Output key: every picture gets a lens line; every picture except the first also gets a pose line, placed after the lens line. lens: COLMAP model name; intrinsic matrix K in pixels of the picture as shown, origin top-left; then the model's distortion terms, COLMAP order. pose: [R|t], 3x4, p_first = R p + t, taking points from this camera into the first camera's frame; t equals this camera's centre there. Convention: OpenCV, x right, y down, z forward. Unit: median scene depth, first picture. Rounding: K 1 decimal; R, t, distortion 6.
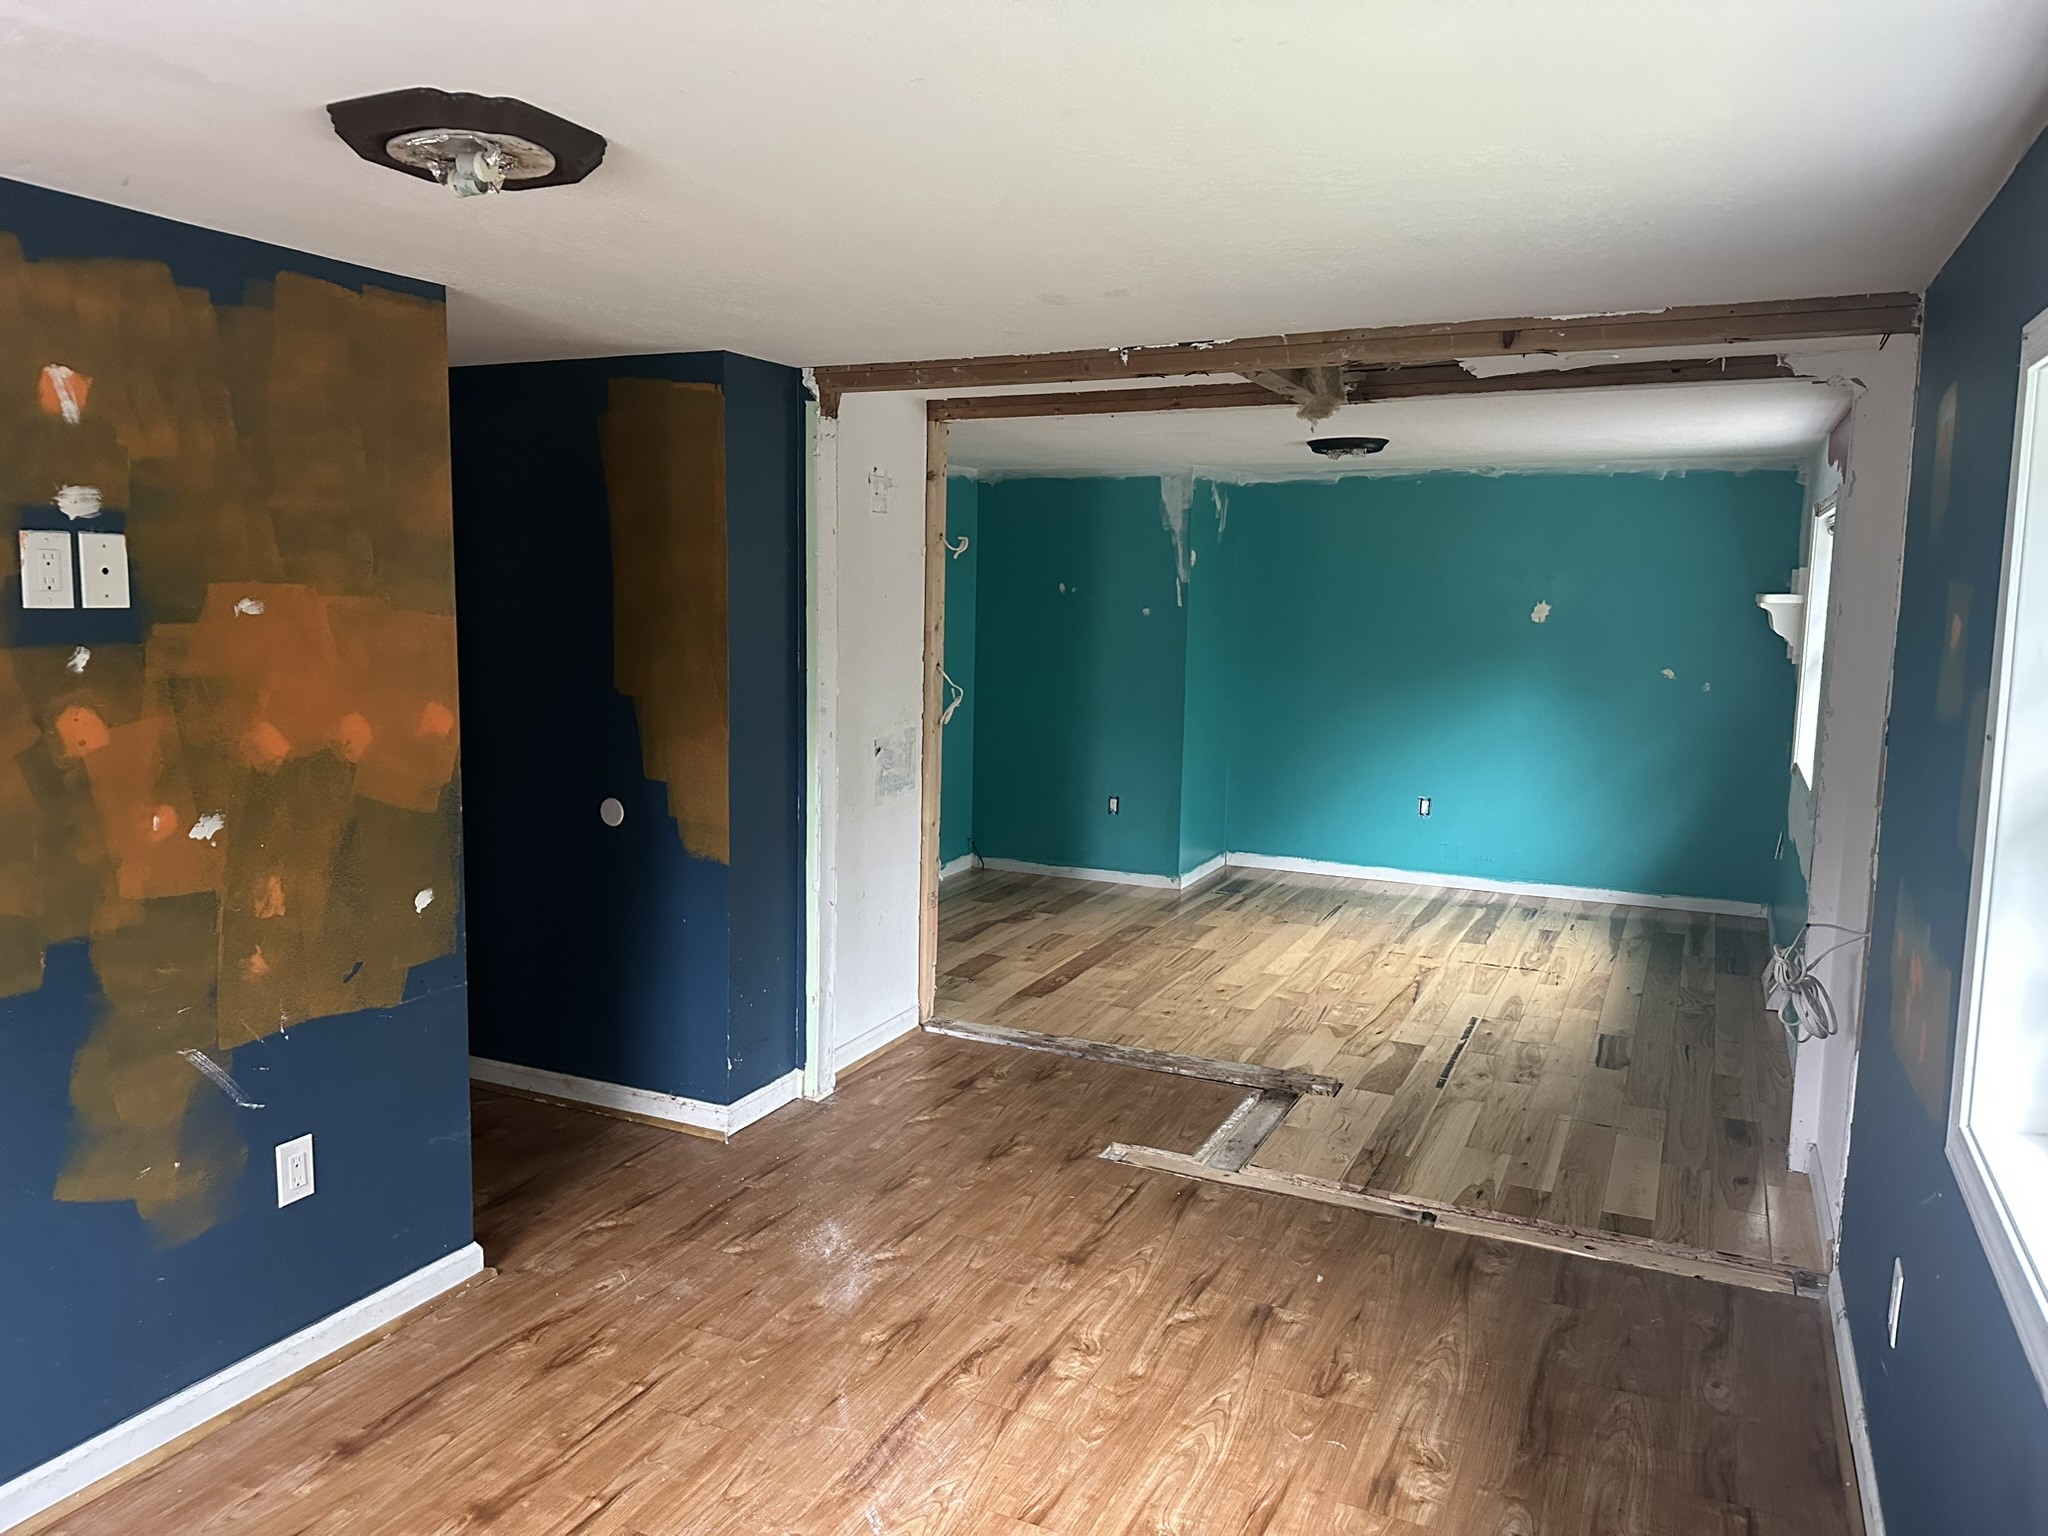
lens RADIAL K [[1445.1, 0, 1000.0], [0, 1445.1, 768.0], [0, 0, 1]] dist [0.173477, -0.389939]
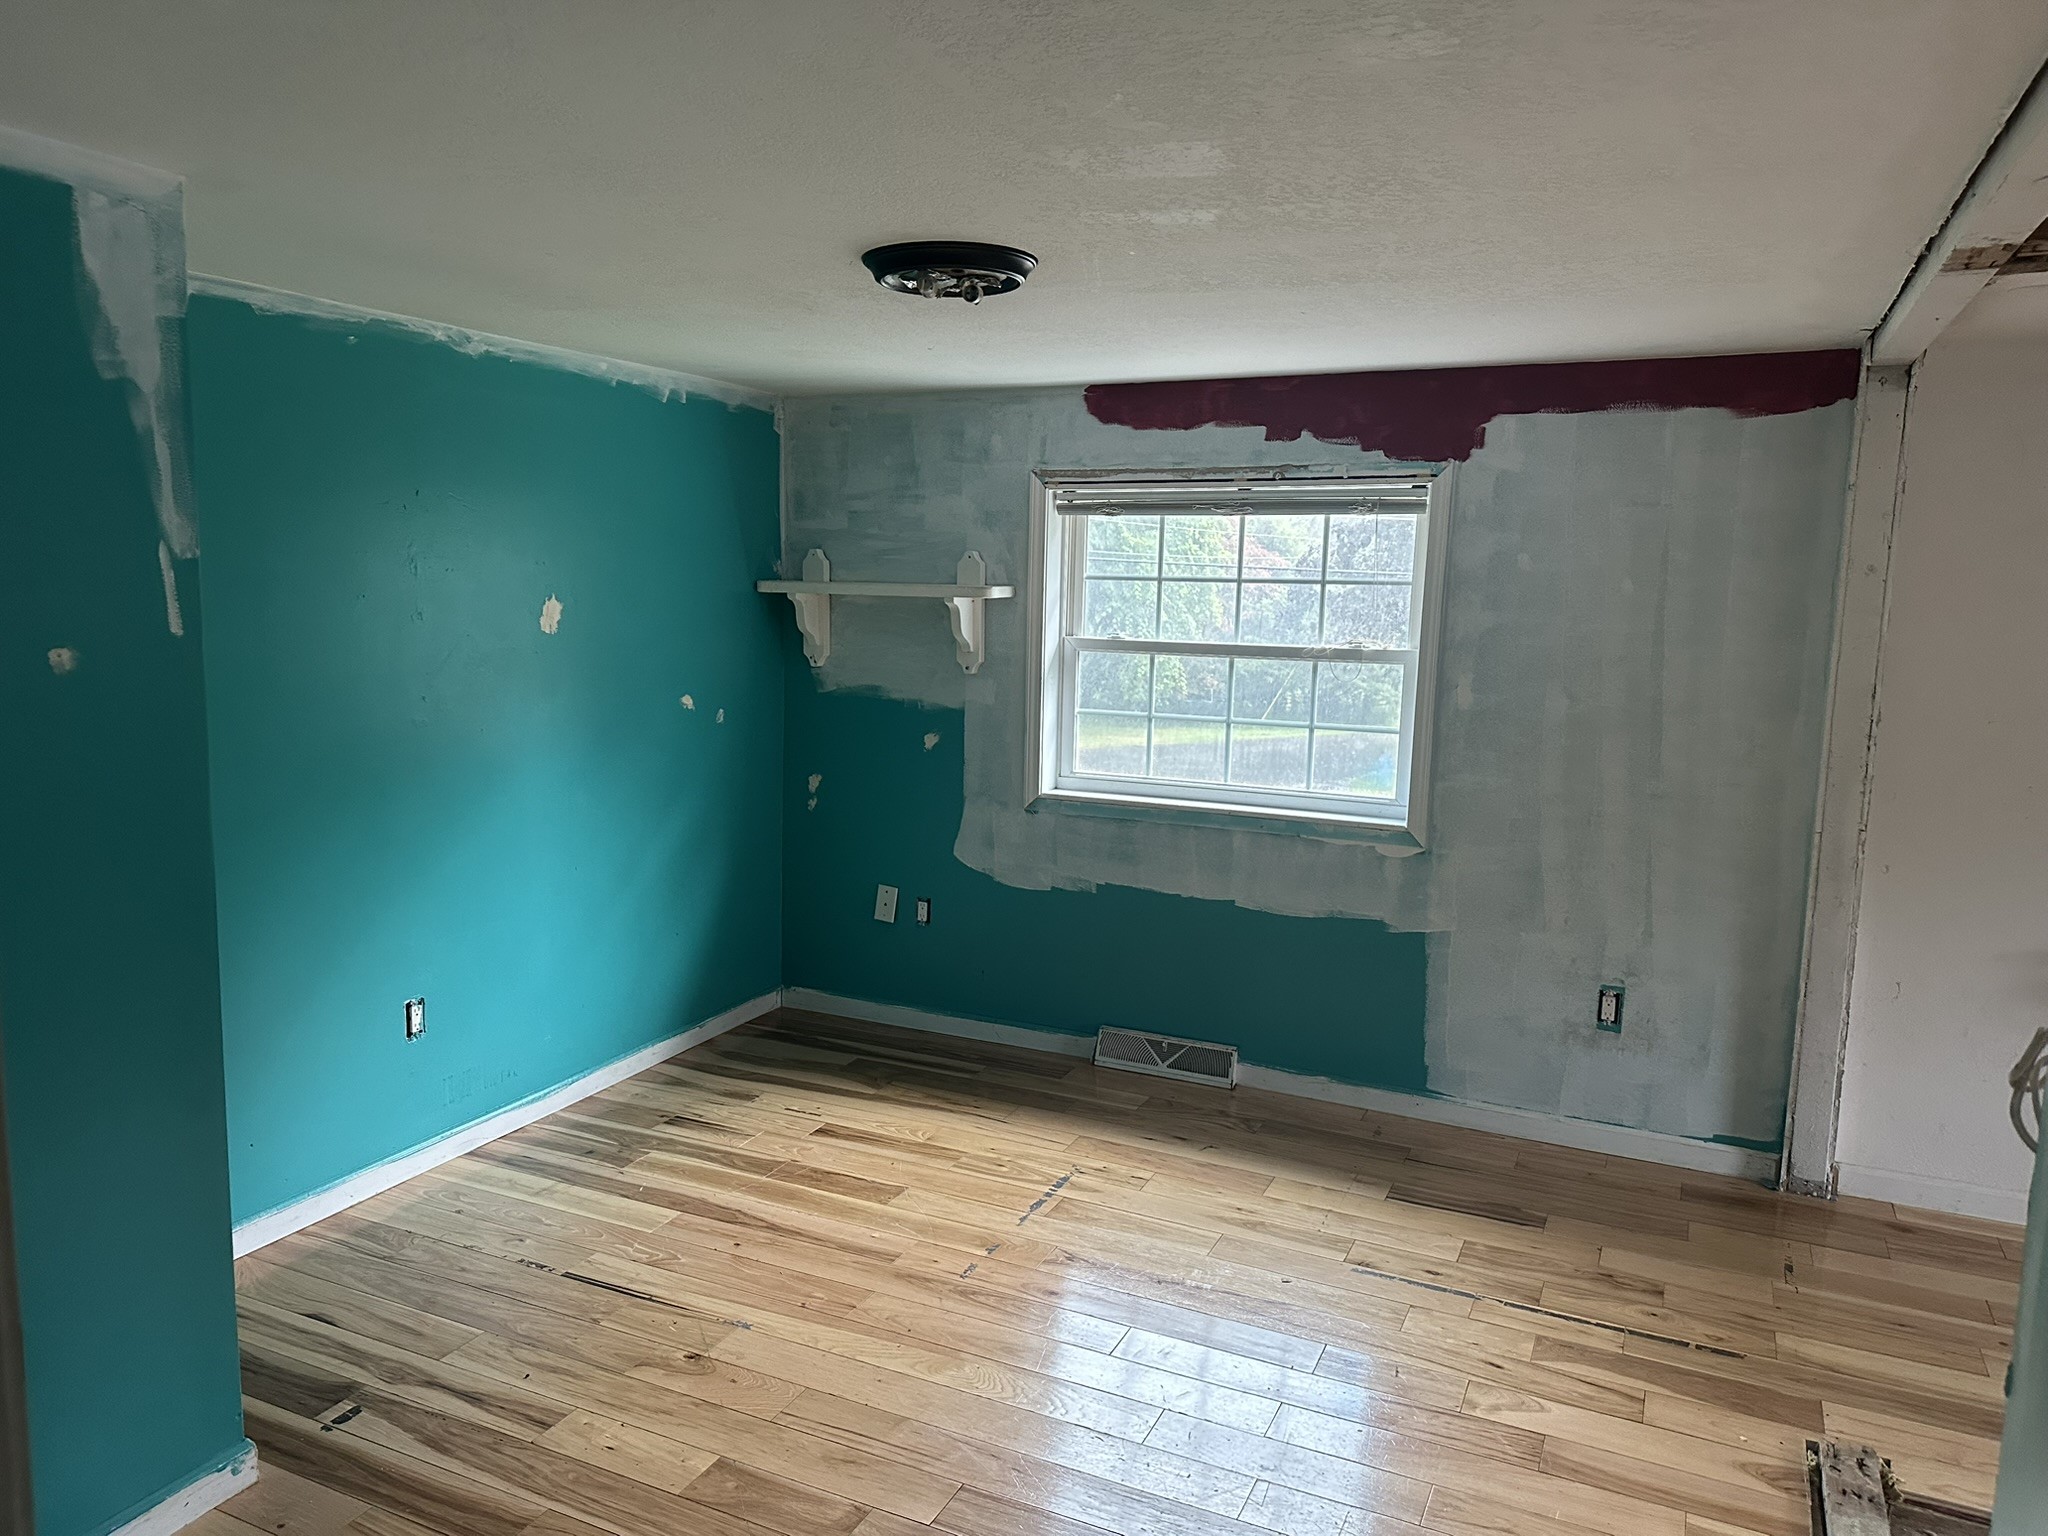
lens RADIAL K [[1426.3, 0, 1024.0], [0, 1426.3, 768.0], [0, 0, 1]] dist [0.100472, -0.146999]
pose [[-0.026484, -0.145423, 0.989015, -0.224884], [0.105139, 0.983469, 0.147423, -0.130509], [-0.994105, 0.107889, -0.010757, 0.981552]]
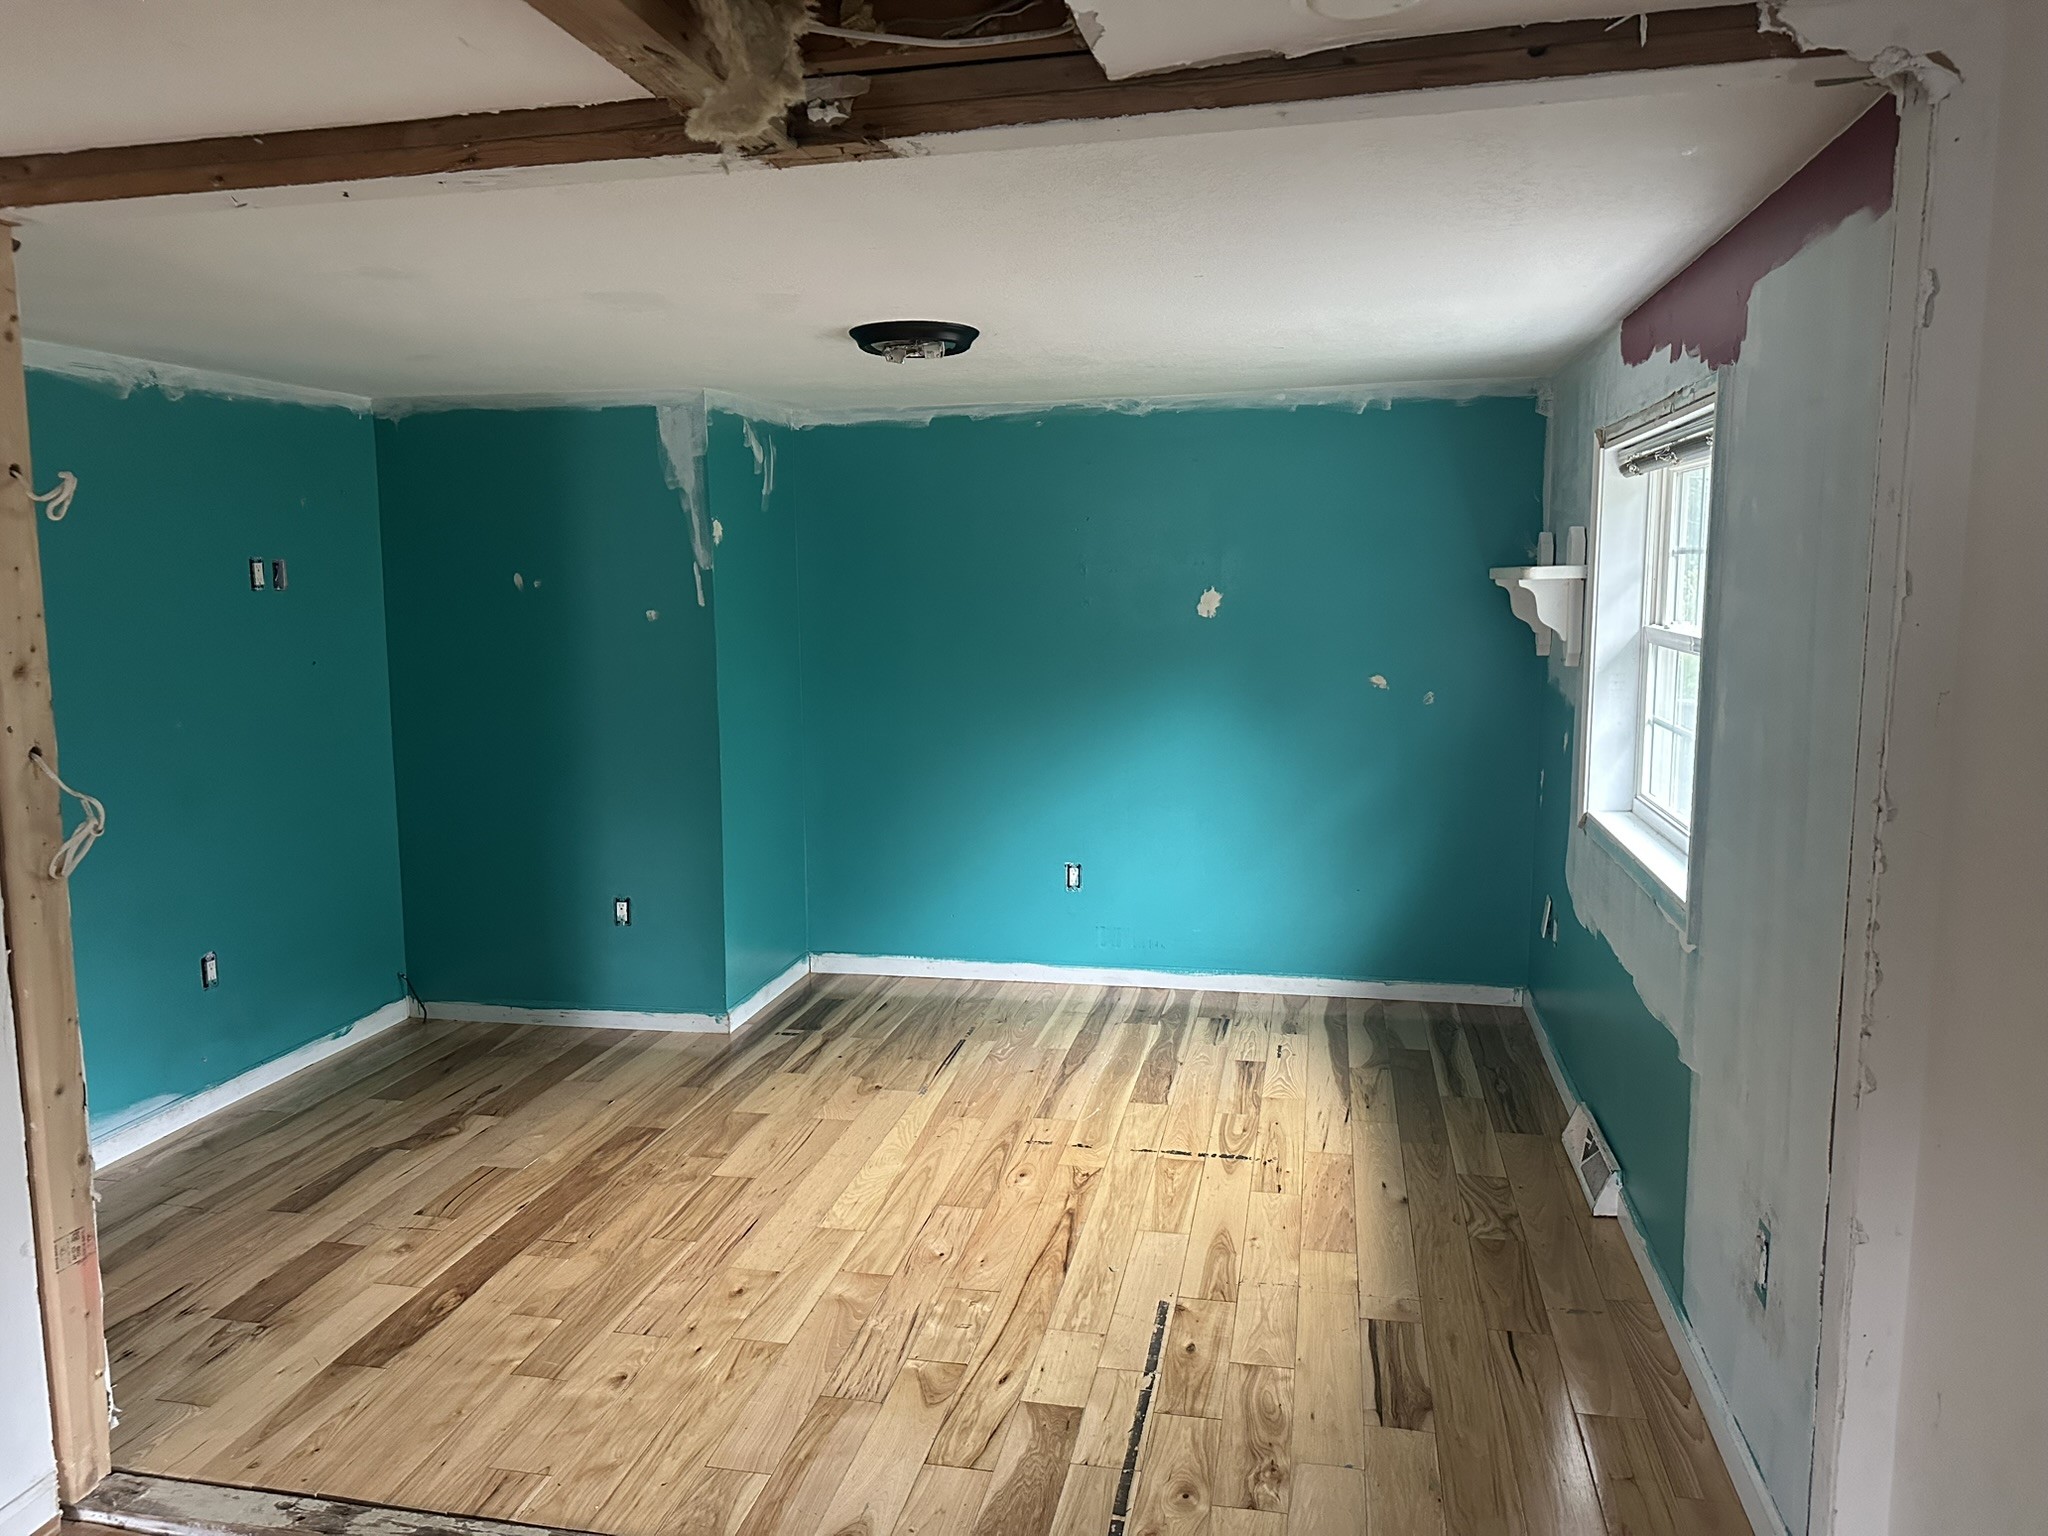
lens RADIAL K [[1426.3, 0, 1024.0], [0, 1426.3, 768.0], [0, 0, 1]] dist [0.100472, -0.146999]
pose [[0.969772, -0.055729, 0.237566, 0.127109], [0.054503, 0.998445, 0.011730, -0.045009], [-0.237850, 0.001573, 0.971301, 0.399320]]
